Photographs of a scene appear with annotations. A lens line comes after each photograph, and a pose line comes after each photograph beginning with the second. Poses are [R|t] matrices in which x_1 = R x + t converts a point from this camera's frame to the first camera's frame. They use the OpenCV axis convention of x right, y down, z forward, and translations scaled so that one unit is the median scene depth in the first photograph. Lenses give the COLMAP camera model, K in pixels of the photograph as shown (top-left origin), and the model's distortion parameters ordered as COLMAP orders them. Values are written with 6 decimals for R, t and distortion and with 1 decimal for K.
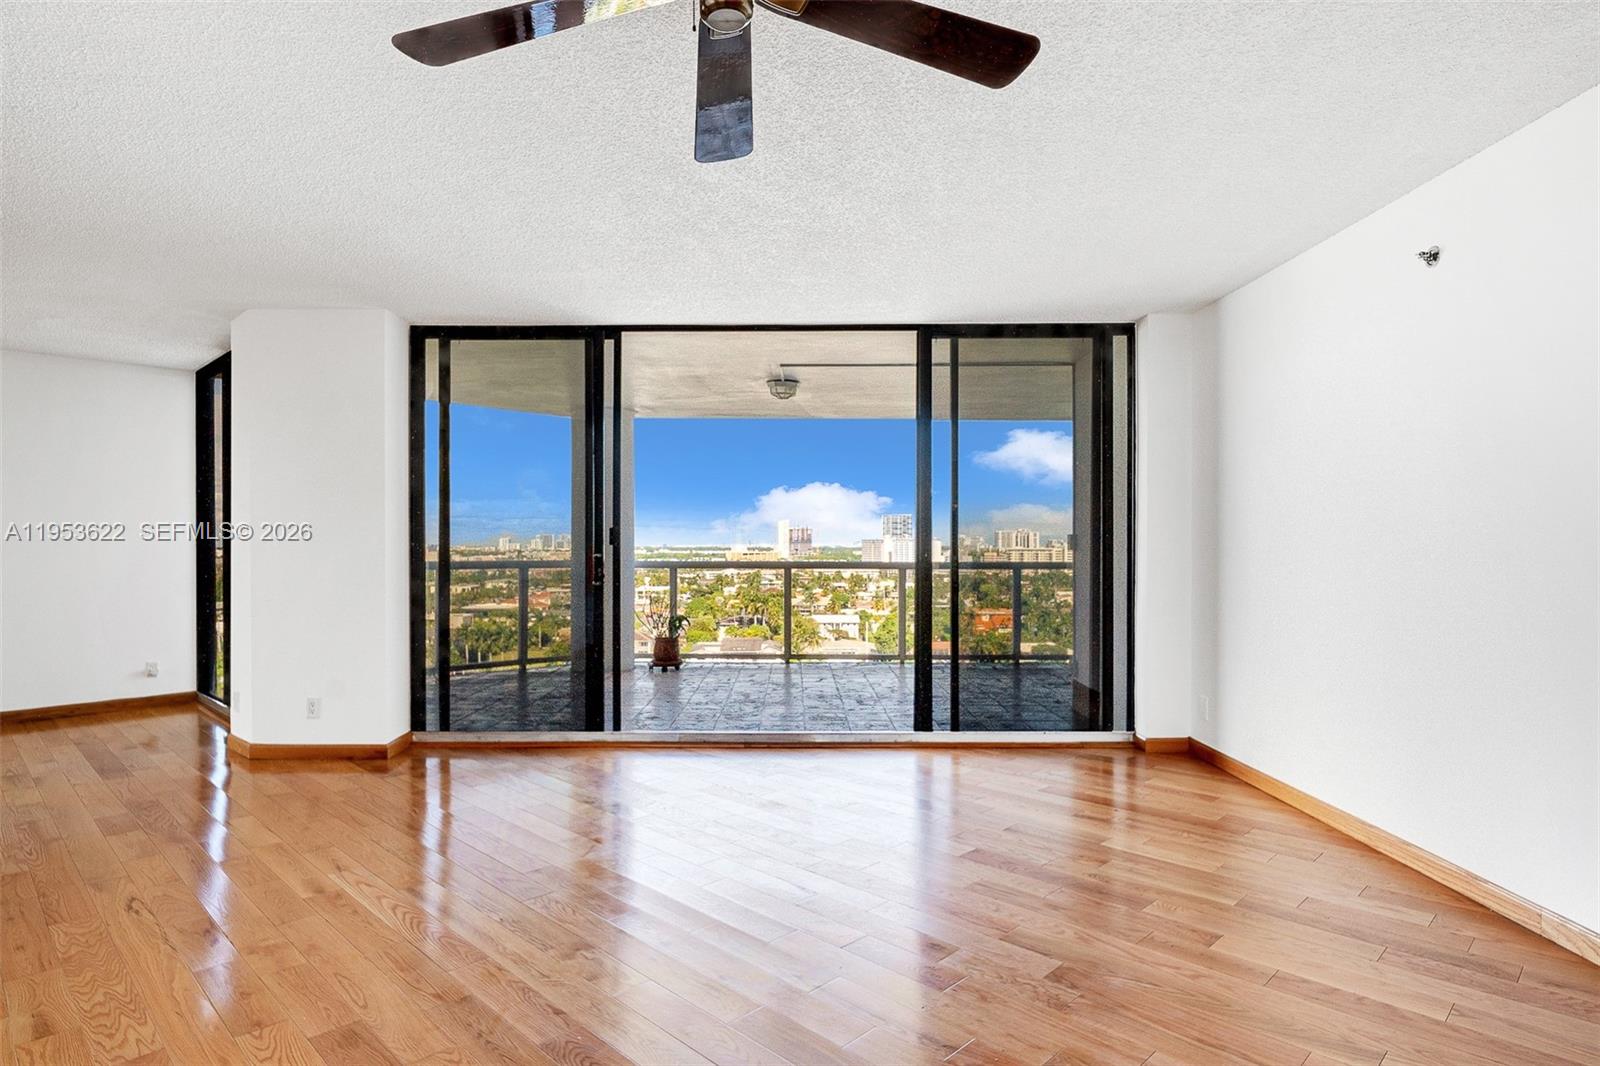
lens RADIAL K [[873.2, 0, 787.6], [0, 873.2, 543.0], [0, 0, 1]] dist [-0.001305, 0.000279]
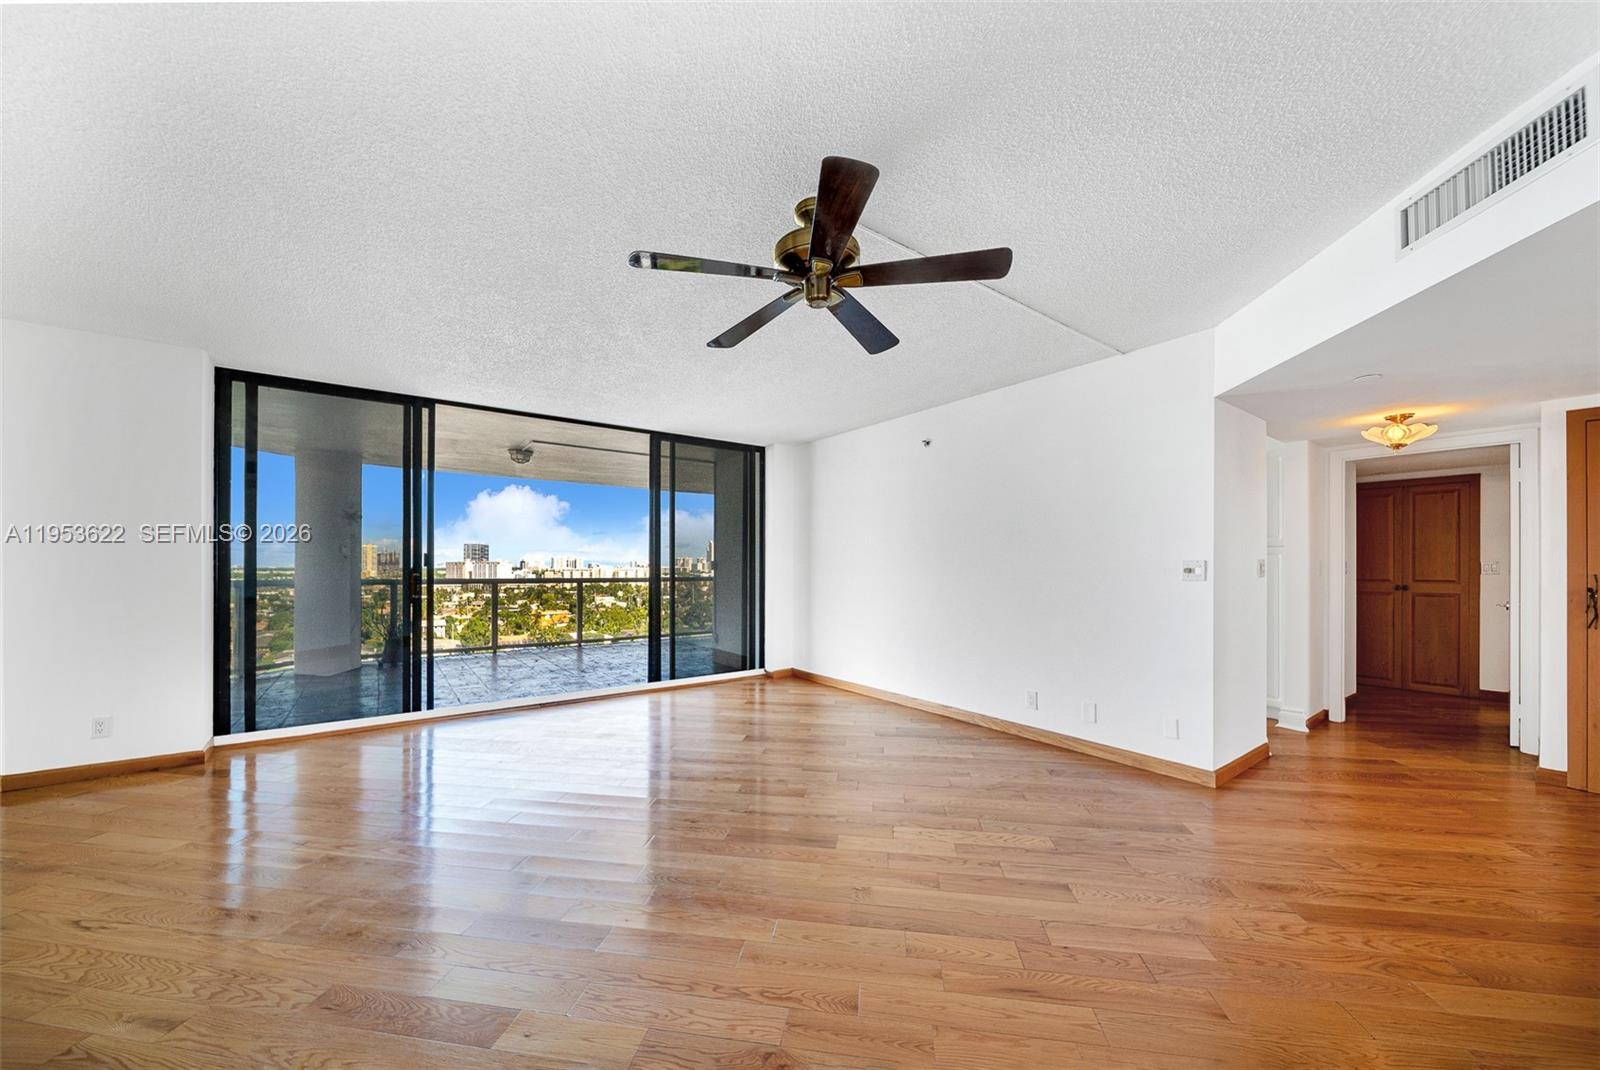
lens RADIAL K [[569.9, 0, 791.3], [0, 569.9, 563.2], [0, 0, 1]] dist [-0.000265, -0.003767]
pose [[0.808247, 0.004710, 0.588824, -0.262078], [-0.002640, 0.999987, -0.004374, -0.000764], [-0.588837, 0.001981, 0.808249, -0.003994]]
